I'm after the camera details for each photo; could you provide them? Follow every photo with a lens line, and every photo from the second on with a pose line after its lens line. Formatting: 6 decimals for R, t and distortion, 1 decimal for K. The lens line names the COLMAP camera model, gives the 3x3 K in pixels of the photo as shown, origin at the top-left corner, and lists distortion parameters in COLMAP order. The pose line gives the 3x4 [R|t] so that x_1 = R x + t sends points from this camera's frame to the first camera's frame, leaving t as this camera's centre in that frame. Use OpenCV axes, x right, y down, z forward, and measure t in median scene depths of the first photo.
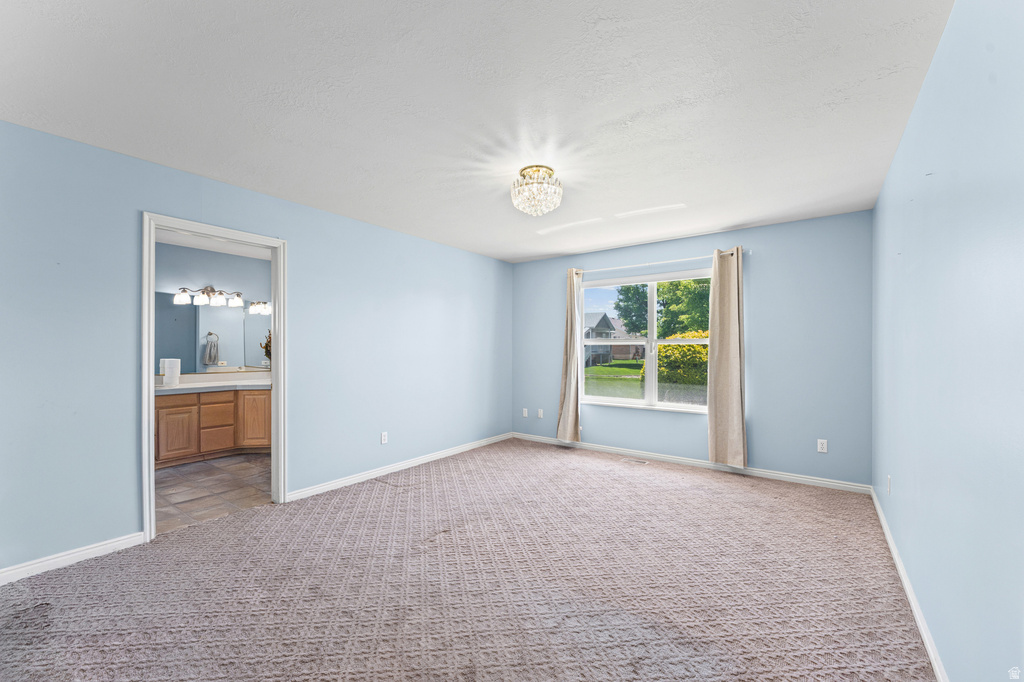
lens RADIAL K [[418.3, 0, 511.1], [0, 418.3, 347.8], [0, 0, 1]] dist [-0.001159, -0.000133]
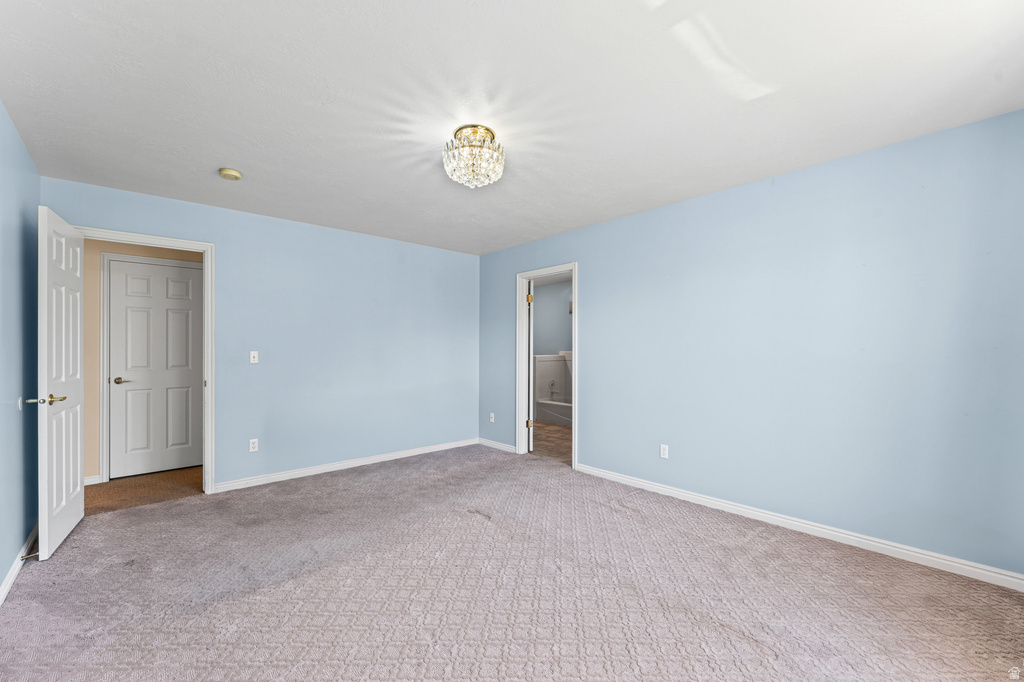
lens RADIAL K [[418.3, 0, 511.1], [0, 418.3, 347.8], [0, 0, 1]] dist [-0.001159, -0.000133]
pose [[-0.201783, -0.001662, -0.979429, 0.526476], [0.004051, 0.999989, -0.002532, 0.002729], [0.979422, -0.004479, -0.201774, 0.756505]]
